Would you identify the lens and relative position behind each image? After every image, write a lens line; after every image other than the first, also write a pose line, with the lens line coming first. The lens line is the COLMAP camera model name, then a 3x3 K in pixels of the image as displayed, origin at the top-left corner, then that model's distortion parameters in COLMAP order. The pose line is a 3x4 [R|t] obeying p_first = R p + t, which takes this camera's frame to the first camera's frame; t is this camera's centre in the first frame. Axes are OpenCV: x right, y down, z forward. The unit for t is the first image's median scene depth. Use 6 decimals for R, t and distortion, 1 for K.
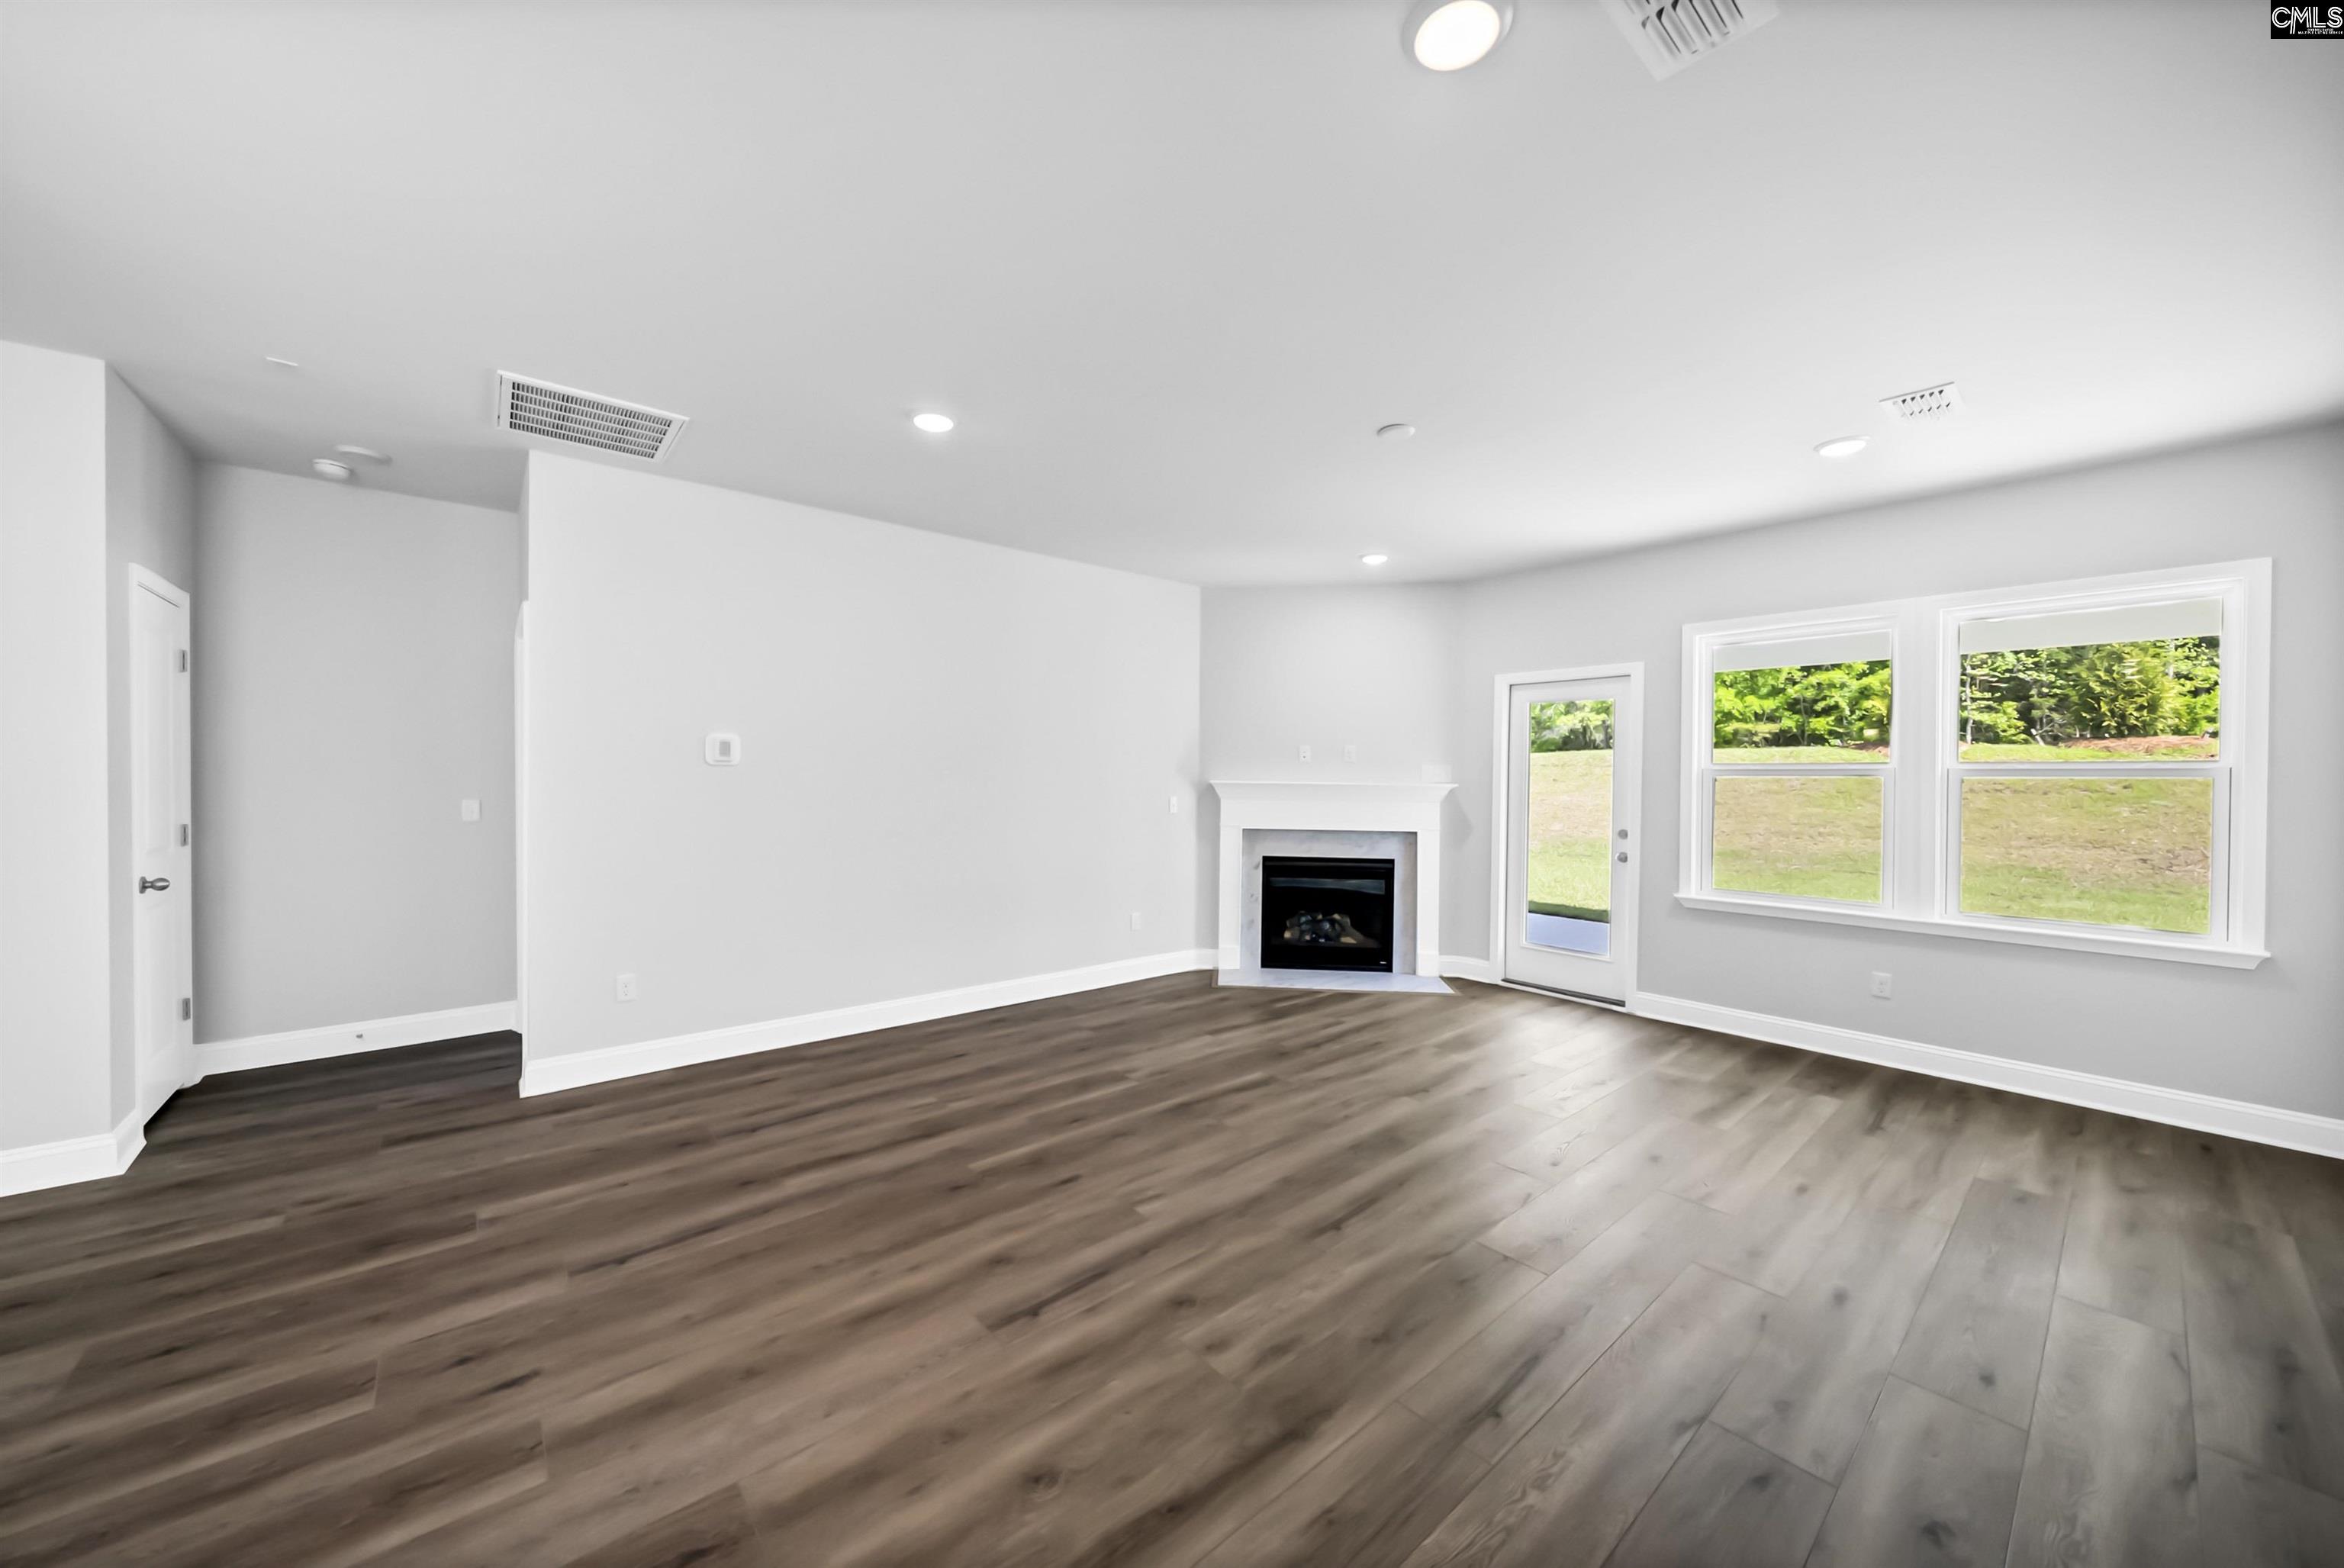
lens RADIAL K [[842.6, 0, 1147.6], [0, 842.6, 784.7], [0, 0, 1]] dist [-0.008291, 0.000200]
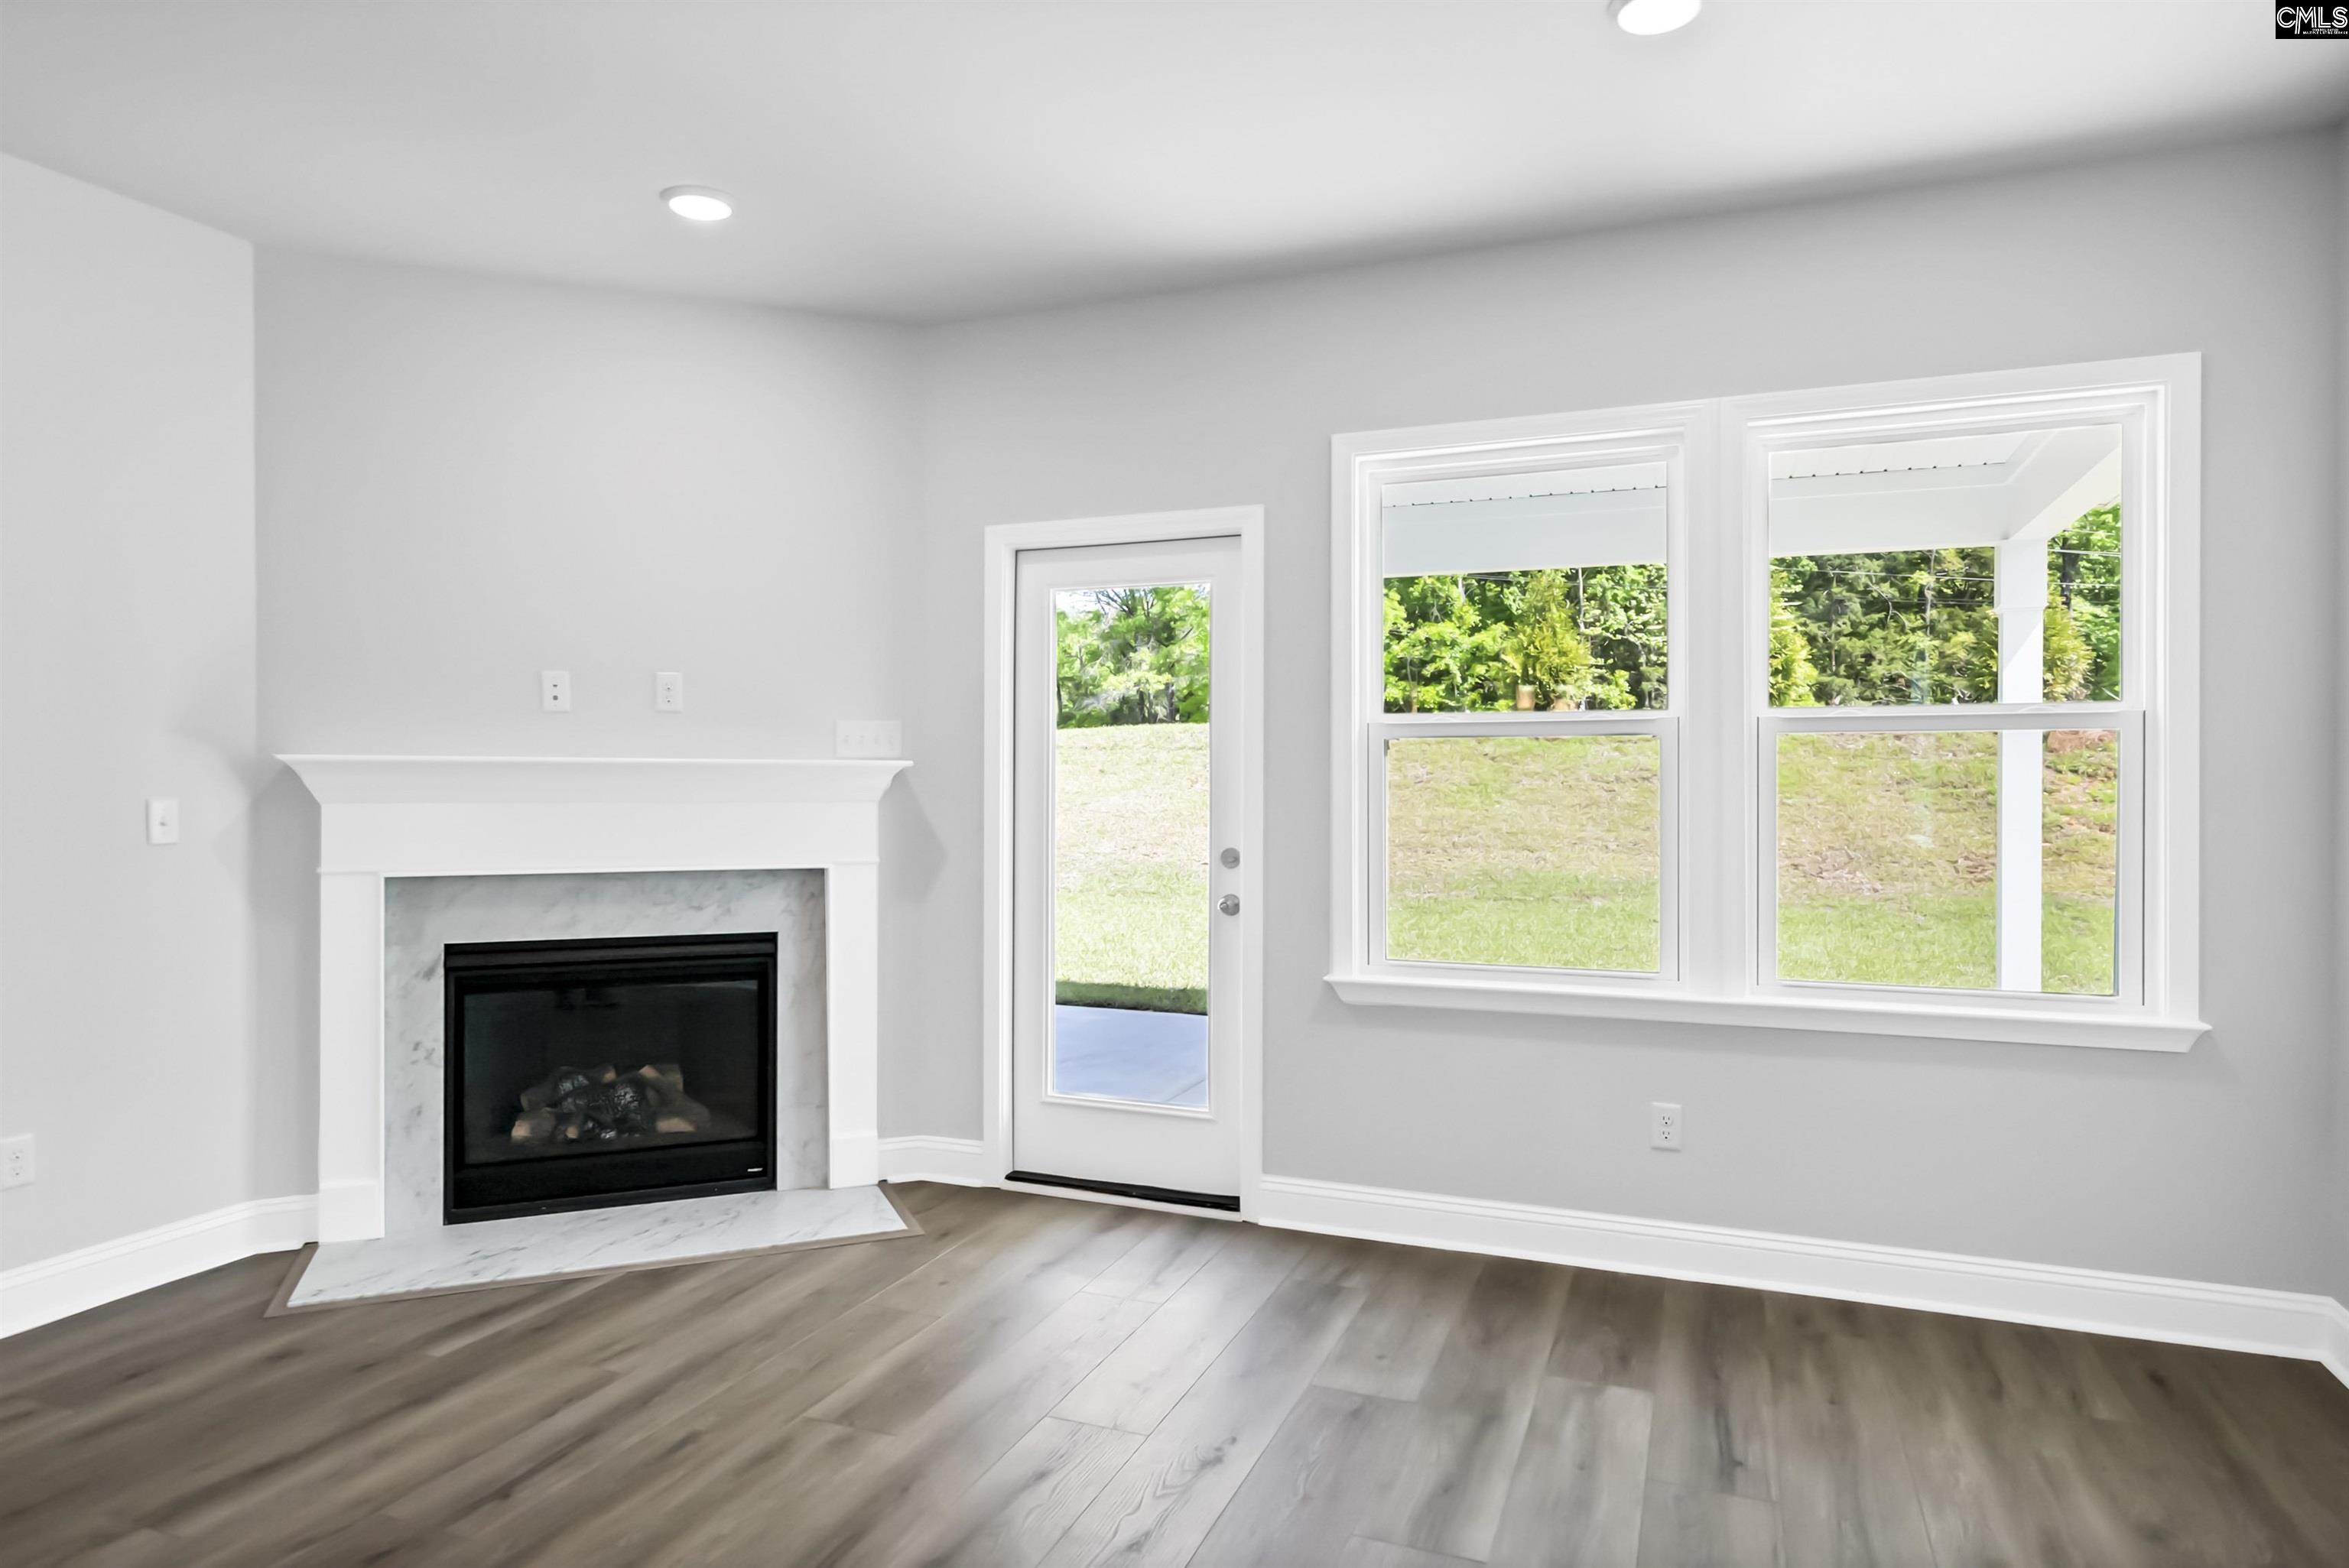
lens RADIAL K [[1399.7, 0, 1174.5], [0, 1399.7, 784.0], [0, 0, 1]] dist [-0.000242, -0.000002]
pose [[0.875980, -0.010534, 0.482232, 0.122218], [0.011563, 0.999933, 0.000838, 0.012388], [-0.482209, 0.004842, 0.876043, 0.255472]]
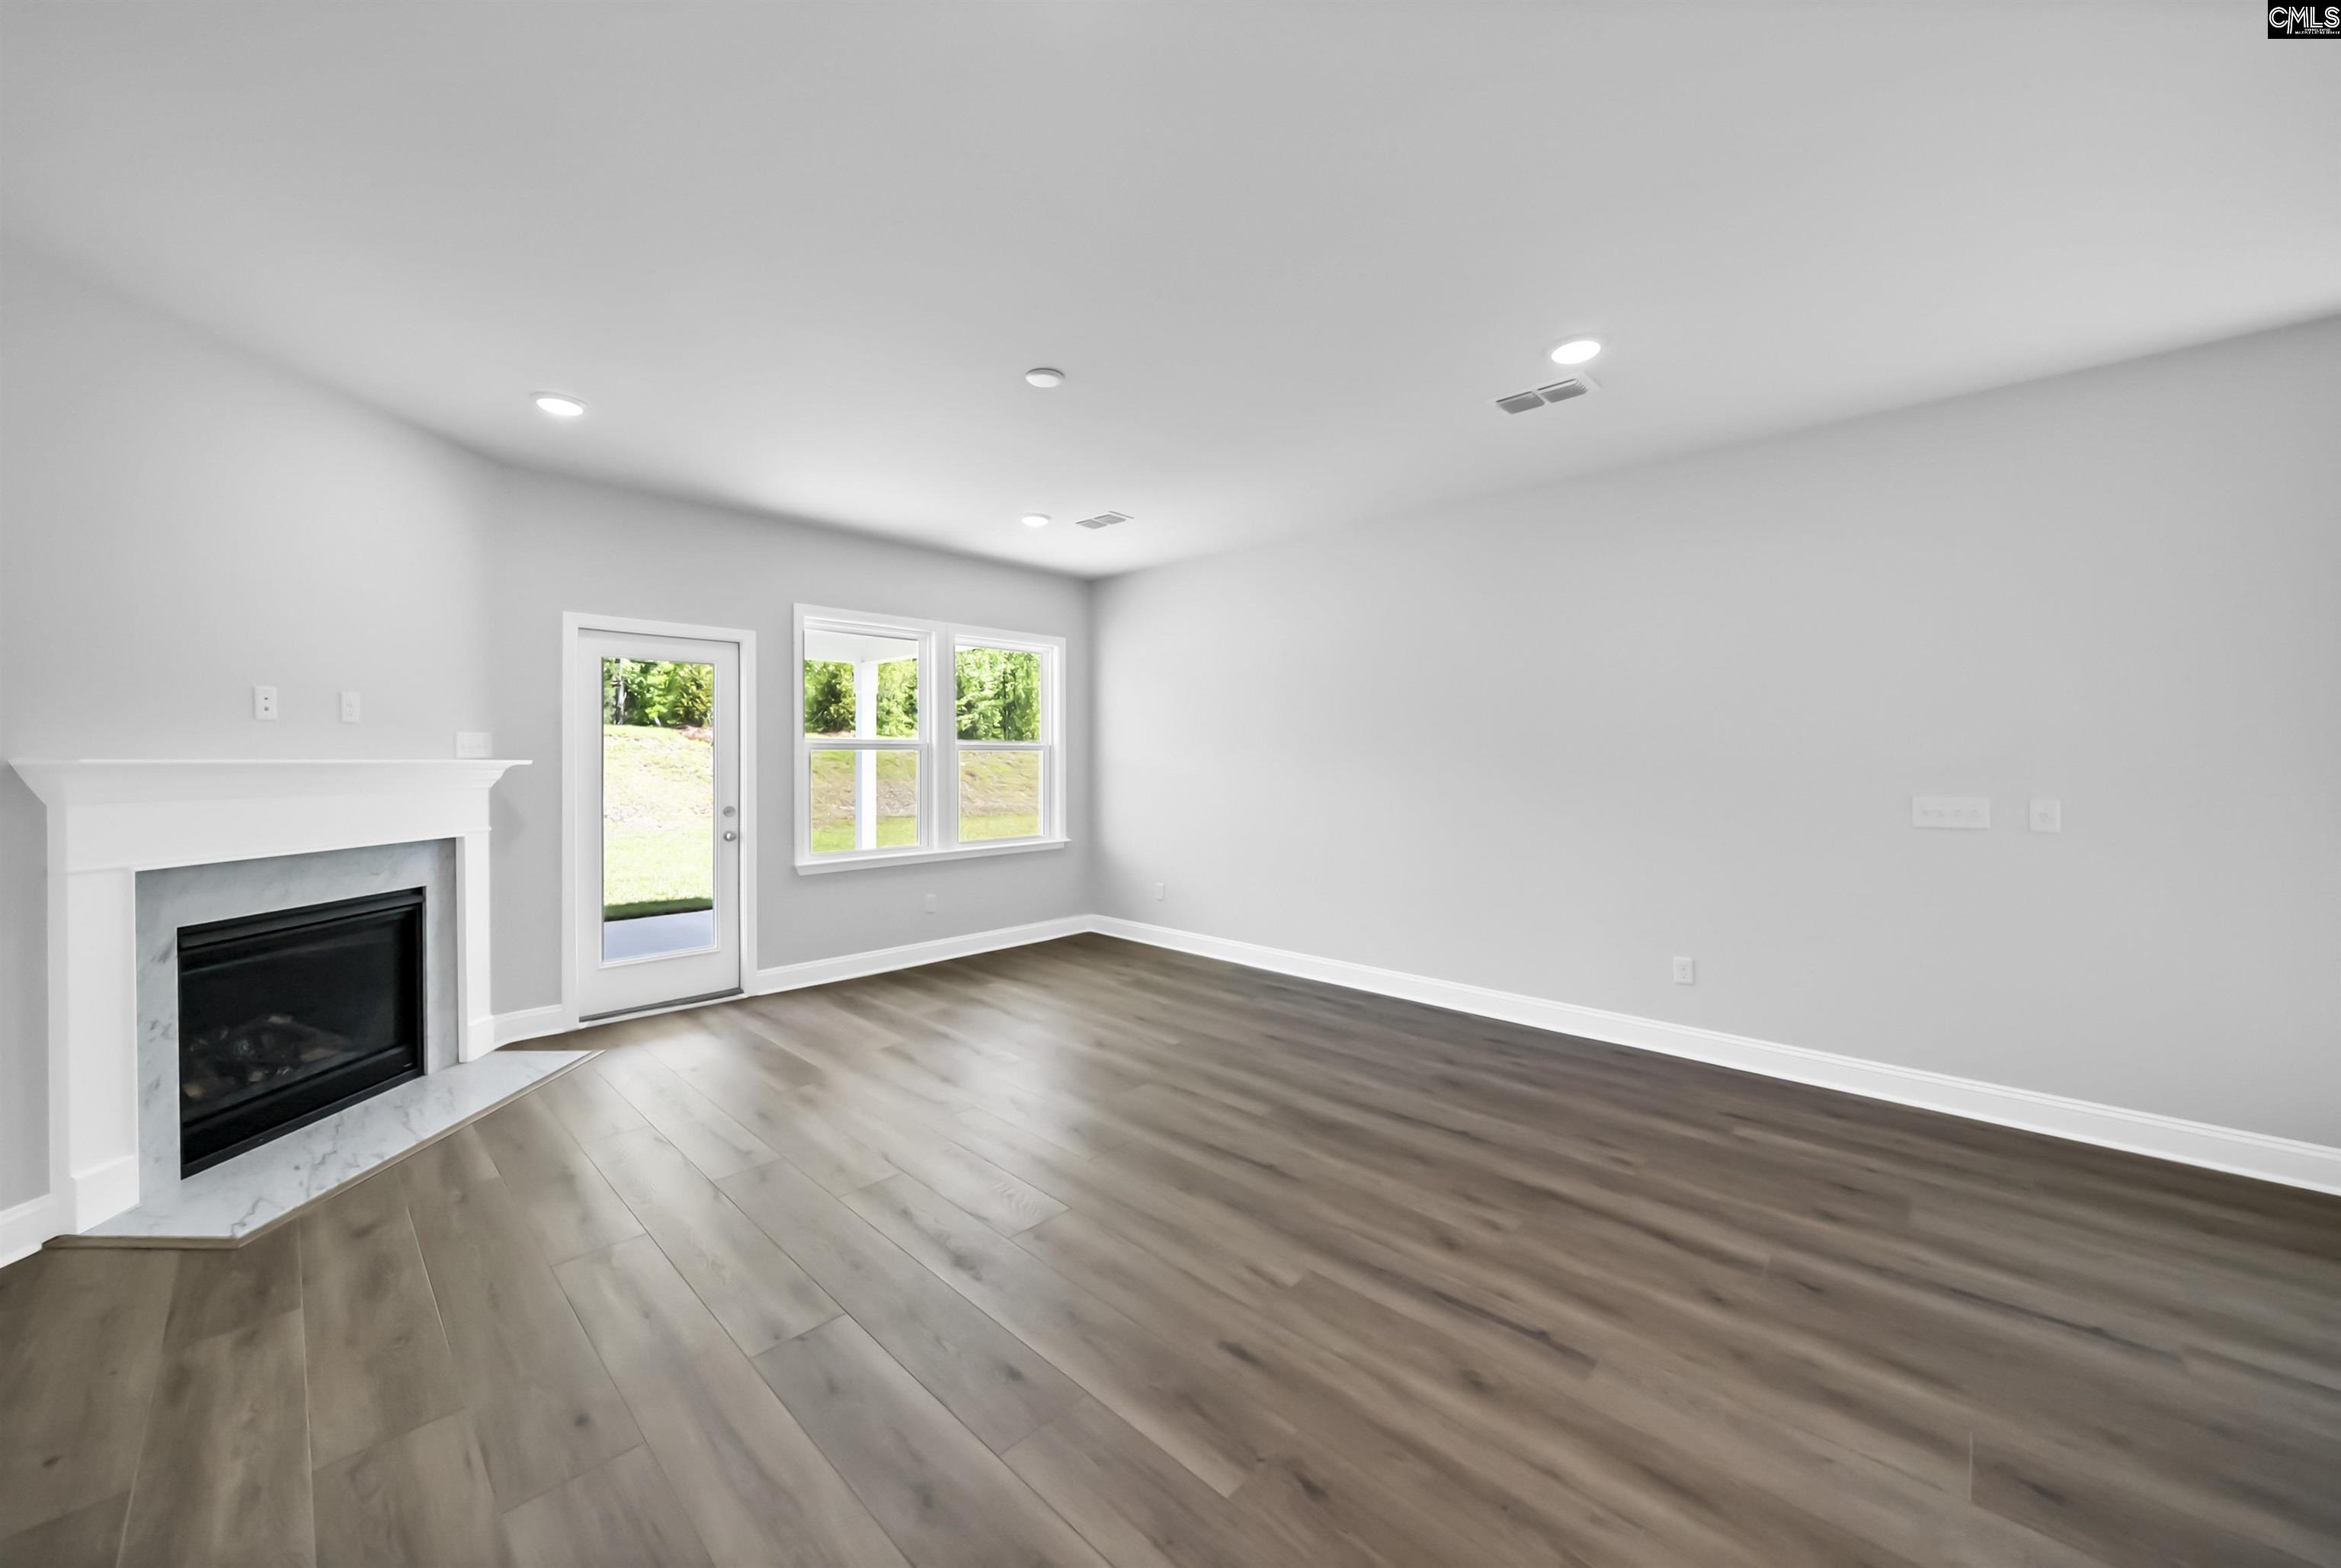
lens RADIAL K [[841.5, 0, 1146.1], [0, 841.5, 784.7], [0, 0, 1]] dist [-0.008291, 0.000200]
pose [[-0.103197, -0.038211, 0.993927, -0.350256], [0.009337, 0.999181, 0.039382, -0.003115], [-0.994617, 0.013344, -0.102756, 0.544956]]
